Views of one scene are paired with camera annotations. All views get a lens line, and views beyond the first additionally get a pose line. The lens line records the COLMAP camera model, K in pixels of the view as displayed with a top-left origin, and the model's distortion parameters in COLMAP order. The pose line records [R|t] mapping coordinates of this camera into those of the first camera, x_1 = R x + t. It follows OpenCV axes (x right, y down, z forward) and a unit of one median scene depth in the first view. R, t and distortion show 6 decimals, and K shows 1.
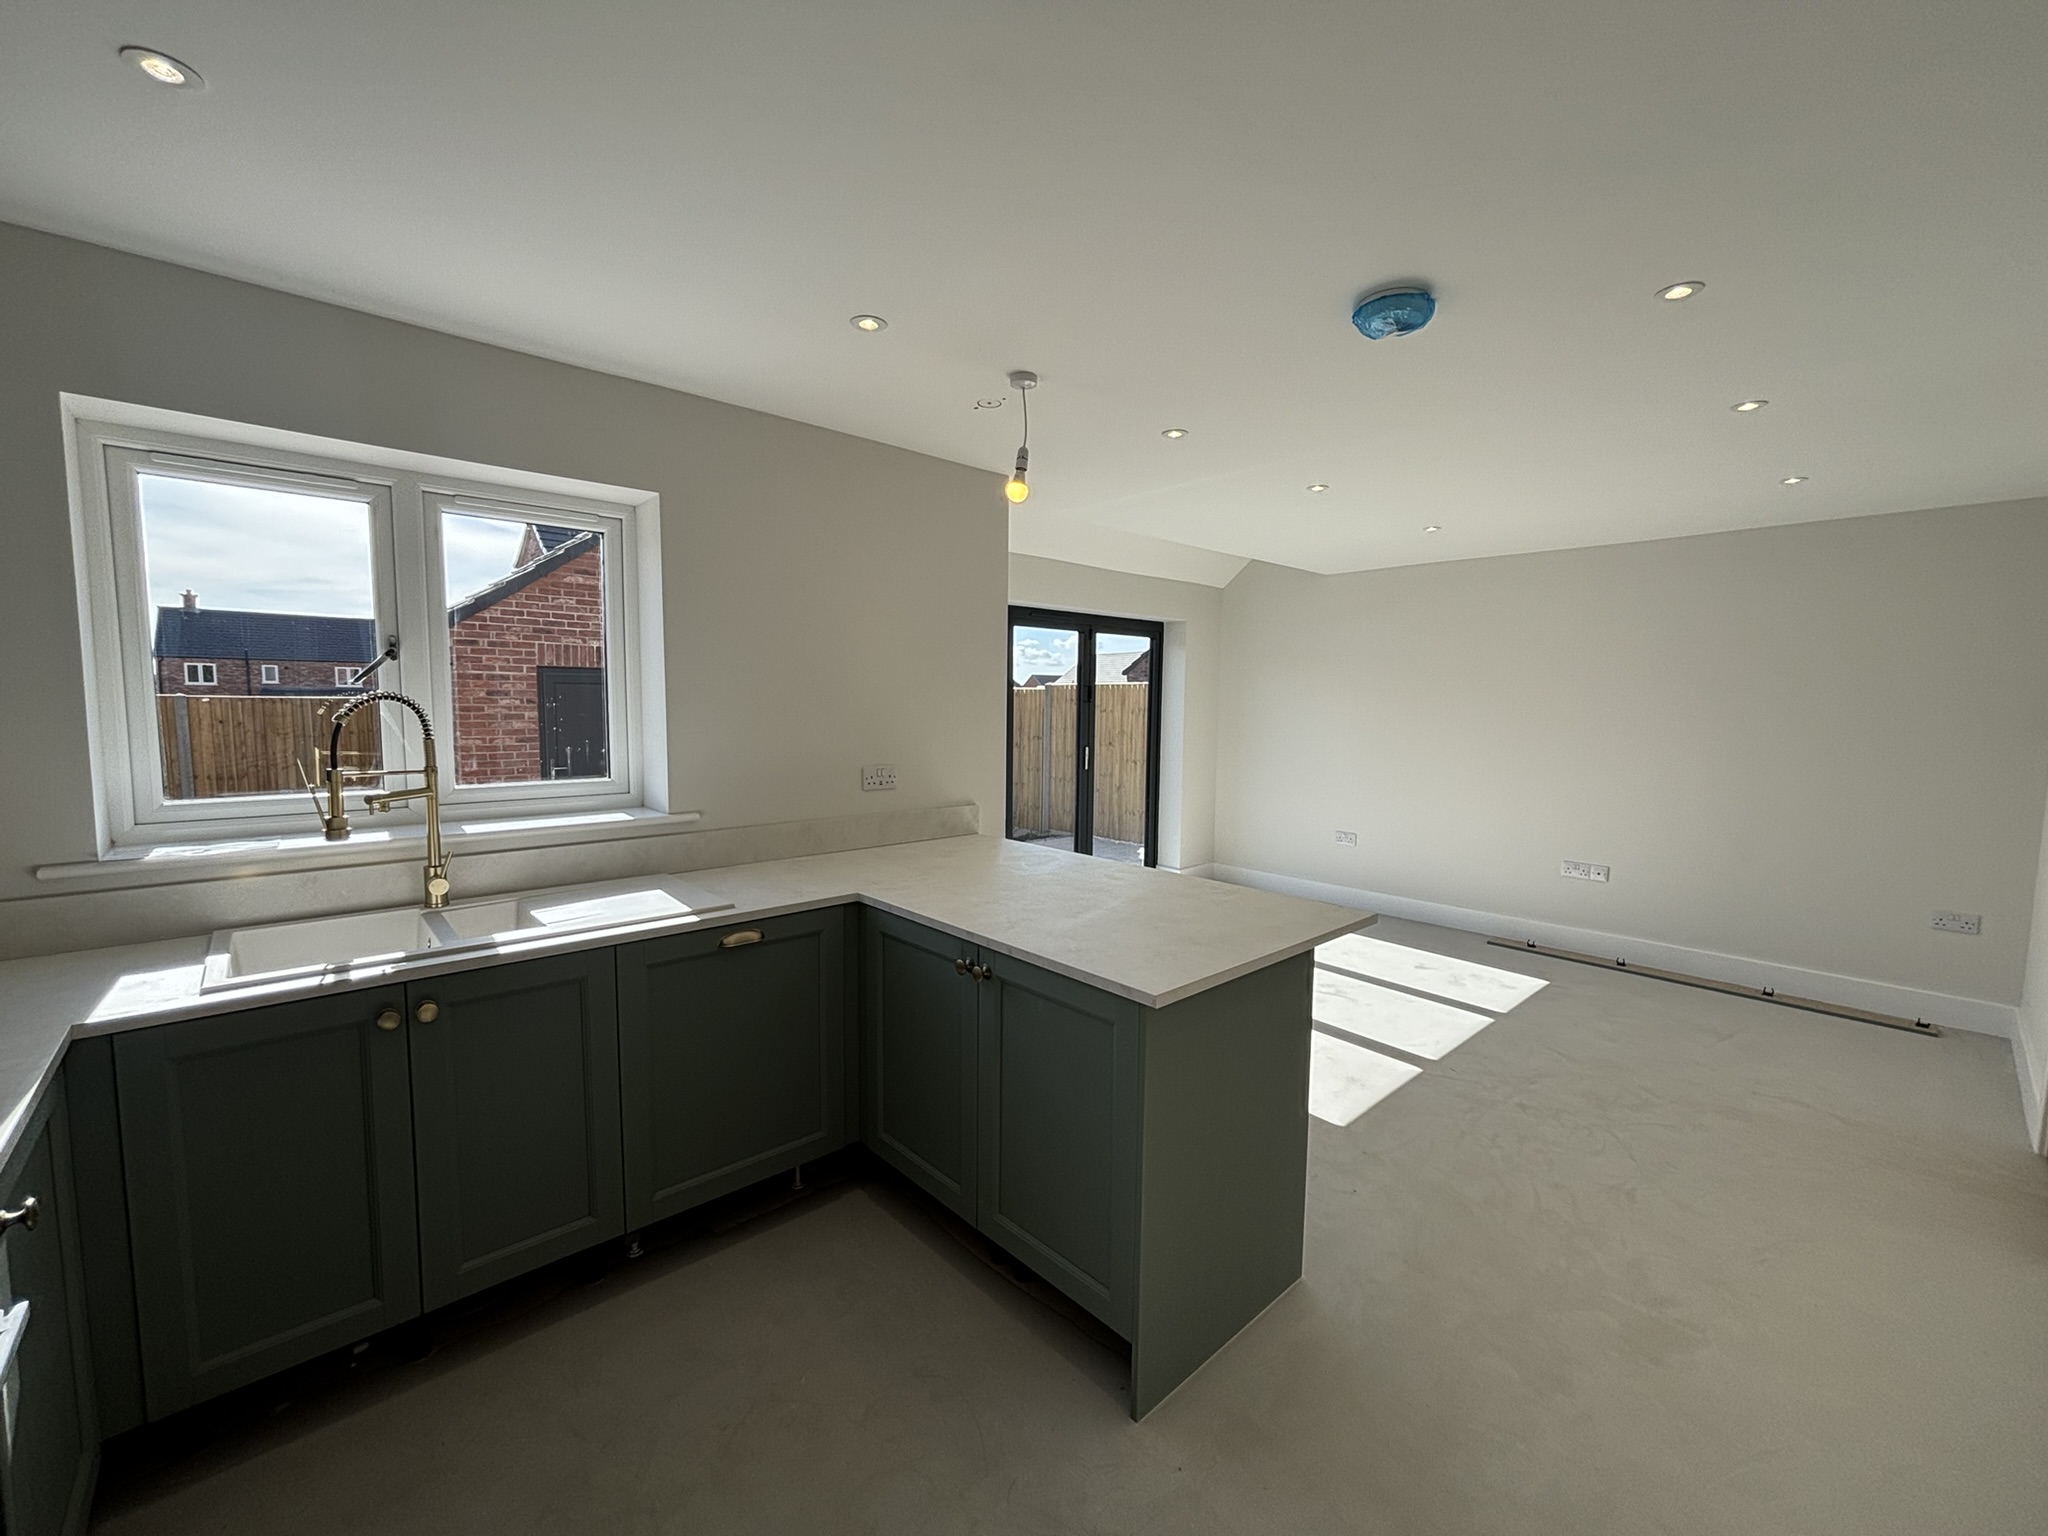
lens RADIAL K [[829.4, 0, 1032.4], [0, 829.4, 779.3], [0, 0, 1]] dist [-0.001112, 0.000003]
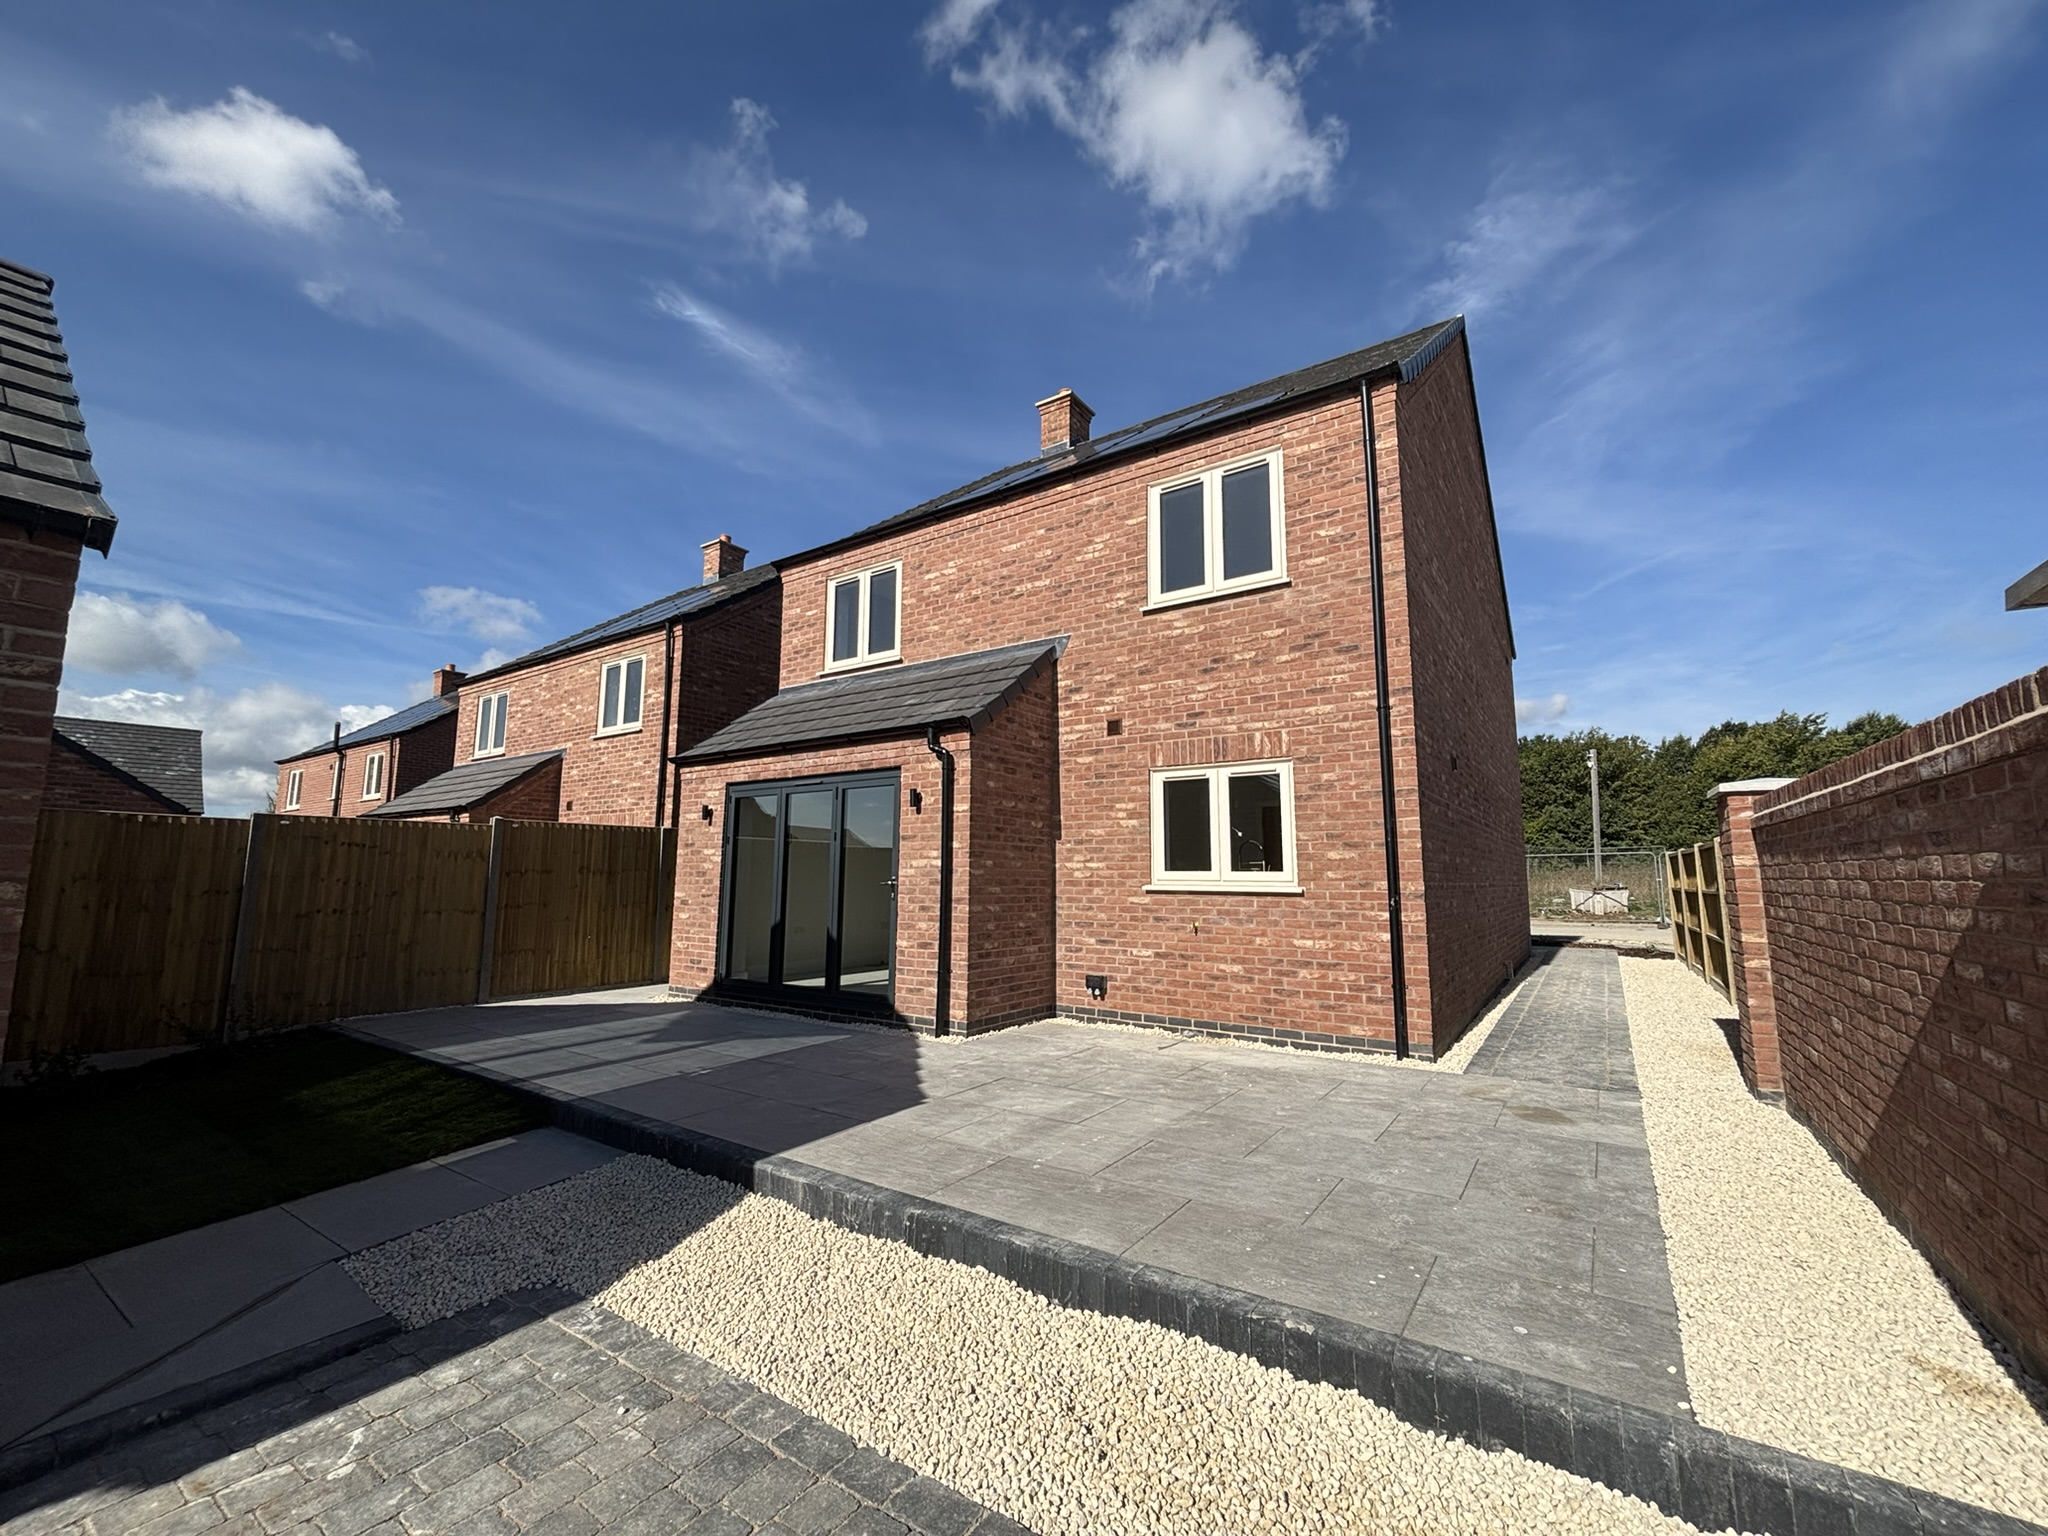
lens RADIAL K [[829.4, 0, 1031.6], [0, 829.4, 758.6], [0, 0, 1]] dist [-0.001112, 0.000003]
pose [[-0.218576, 0.124940, 0.967789, -1.022291], [0.086761, 0.990330, -0.108255, -0.037280], [-0.971955, 0.060304, -0.227302, 0.669843]]
